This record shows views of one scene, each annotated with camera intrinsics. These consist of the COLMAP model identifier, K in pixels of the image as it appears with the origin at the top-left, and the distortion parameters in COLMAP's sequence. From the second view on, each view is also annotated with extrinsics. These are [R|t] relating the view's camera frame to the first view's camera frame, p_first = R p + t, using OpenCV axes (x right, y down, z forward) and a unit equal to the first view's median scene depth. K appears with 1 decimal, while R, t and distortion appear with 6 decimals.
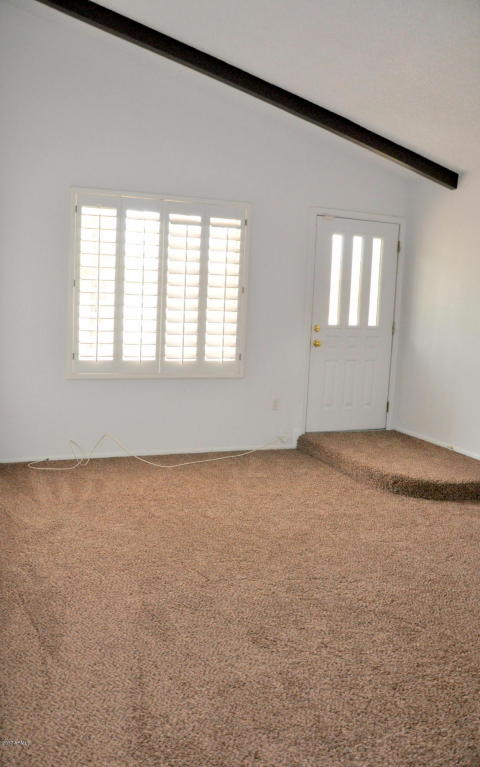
lens RADIAL K [[644.3, 0, 239.6], [0, 644.3, 396.9], [0, 0, 1]] dist [-0.112942, 0.002243]
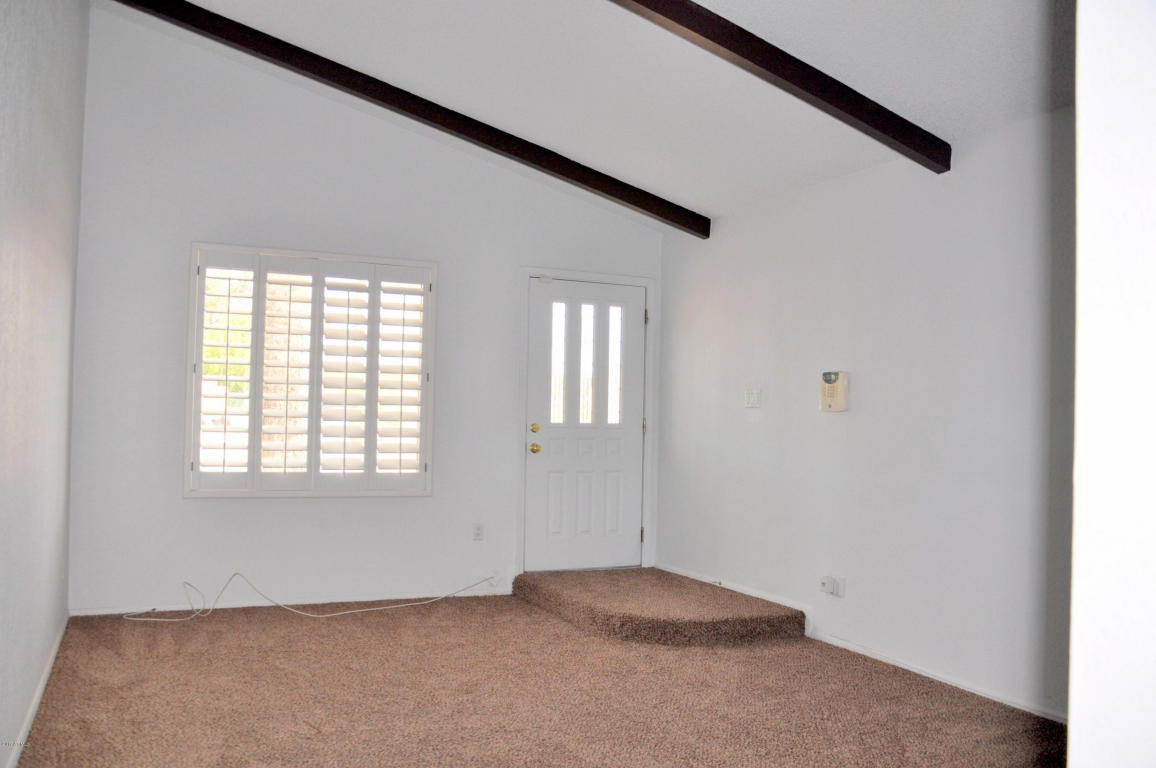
lens RADIAL K [[940.1, 0, 544.9], [0, 940.1, 388.9], [0, 0, 1]] dist [-0.157998, 0.144484]
pose [[0.998304, -0.018942, 0.055049, 0.087803], [0.028292, 0.984269, -0.174395, 0.044894], [-0.050880, 0.175657, 0.983136, -0.078994]]
